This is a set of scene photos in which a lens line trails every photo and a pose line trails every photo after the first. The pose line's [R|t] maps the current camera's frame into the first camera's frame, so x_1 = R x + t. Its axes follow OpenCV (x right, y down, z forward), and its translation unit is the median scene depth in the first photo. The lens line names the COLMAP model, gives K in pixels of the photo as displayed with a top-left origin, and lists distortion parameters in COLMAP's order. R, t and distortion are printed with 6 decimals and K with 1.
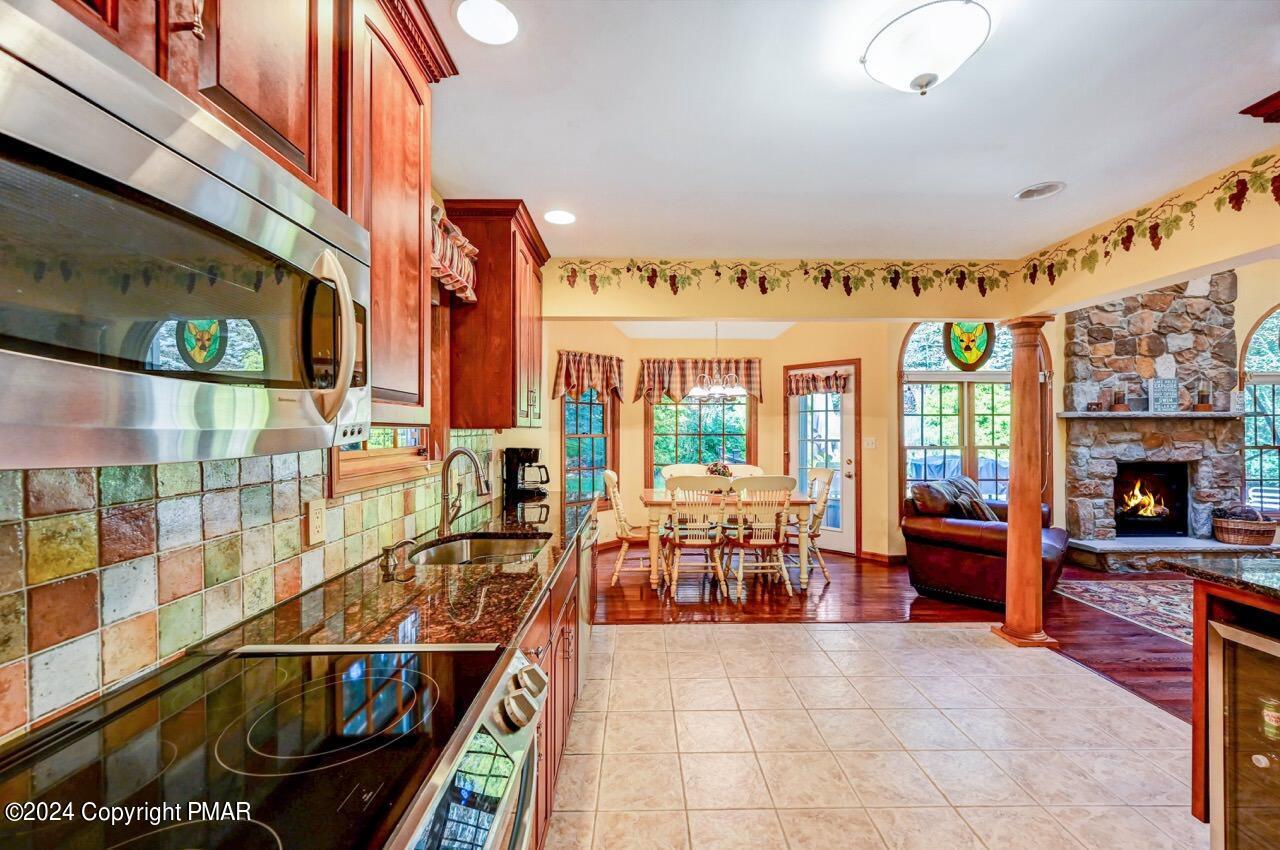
lens RADIAL K [[511.9, 0, 646.5], [0, 511.9, 429.6], [0, 0, 1]] dist [-0.000085, 0.000076]
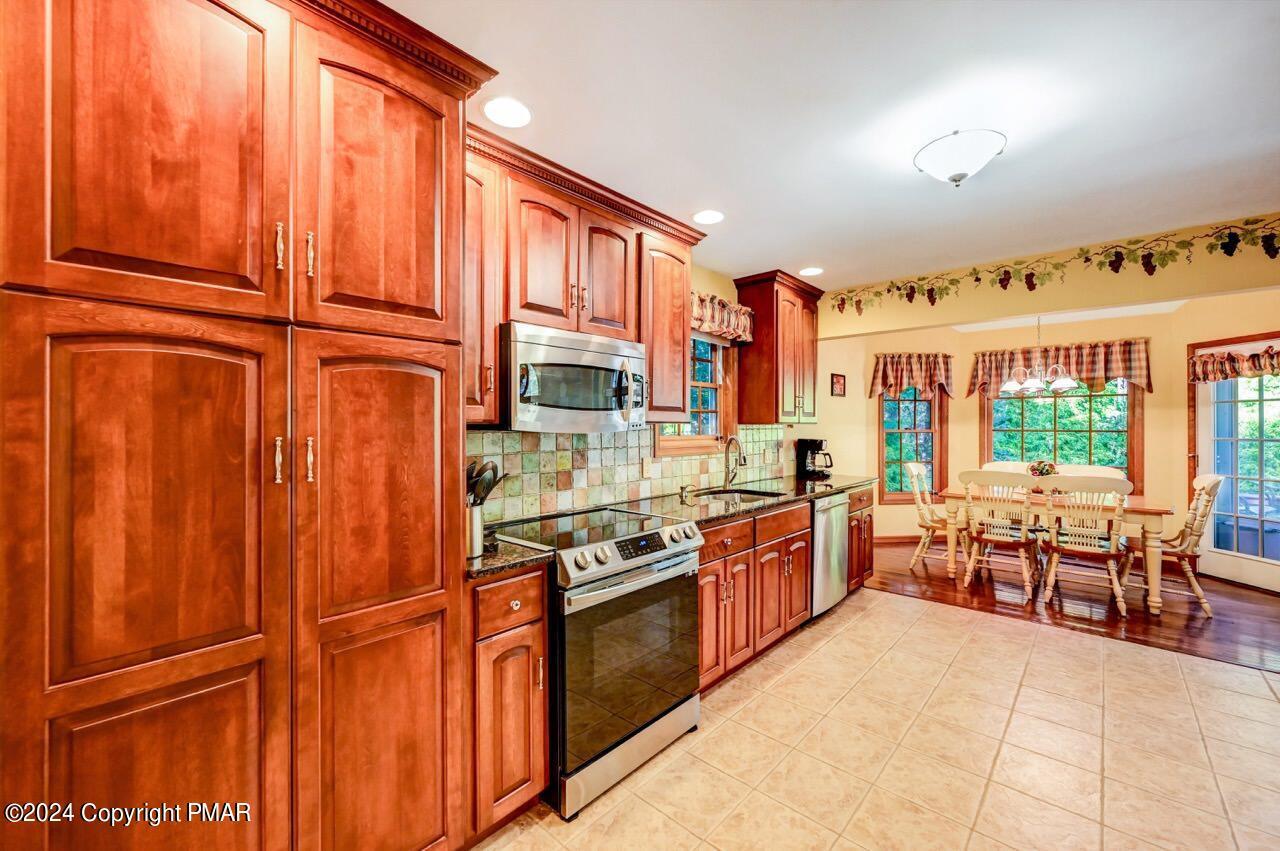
lens RADIAL K [[509.9, 0, 643.1], [0, 509.9, 422.9], [0, 0, 1]] dist [-0.001661, -0.000206]
pose [[0.726551, -0.002017, -0.687110, 0.360183], [-0.001619, 0.999988, -0.004648, 0.001333], [0.687111, 0.004489, 0.726539, -0.250264]]
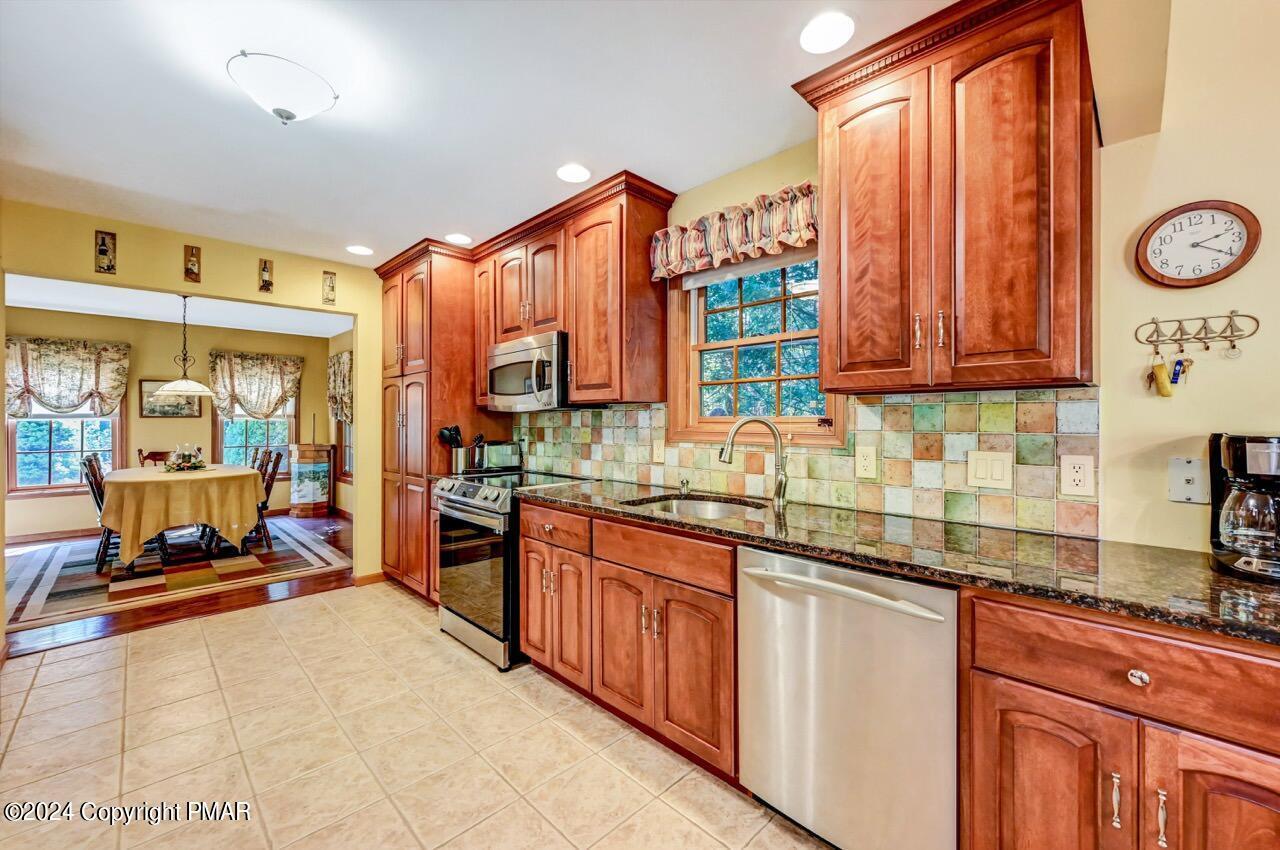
lens RADIAL K [[509.9, 0, 643.1], [0, 509.9, 422.4], [0, 0, 1]] dist [-0.001661, -0.000206]
pose [[-0.719505, 0.004106, -0.694475, 0.319997], [-0.000212, 0.999981, 0.006132, 0.026401], [0.694488, 0.004559, -0.719490, 1.038684]]
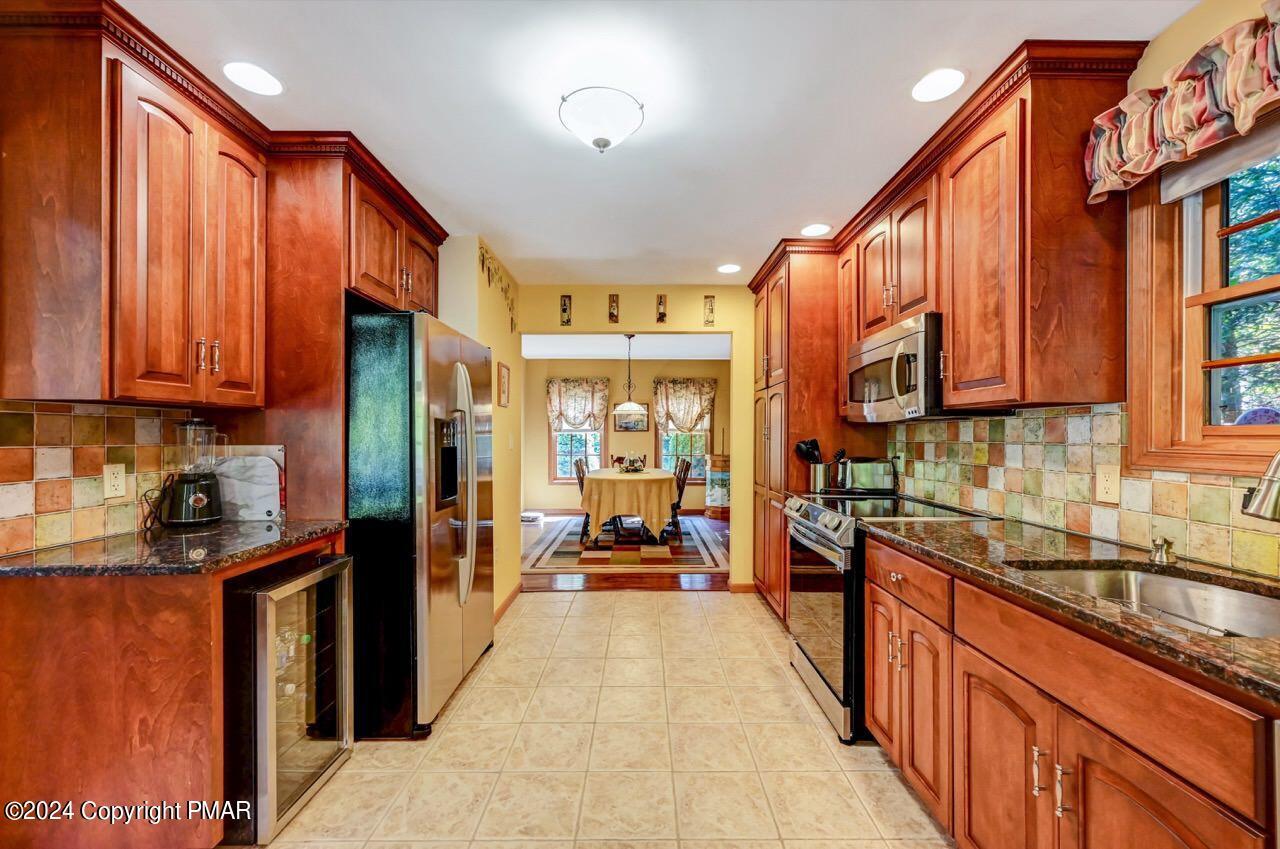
lens RADIAL K [[509.5, 0, 645.2], [0, 509.5, 432.7], [0, 0, 1]] dist [-0.001220, 0.000415]
pose [[-0.999925, -0.001911, 0.012109, 0.169612], [-0.001930, 0.999997, -0.001522, 0.030033], [-0.012106, -0.001545, -0.999926, 0.962604]]
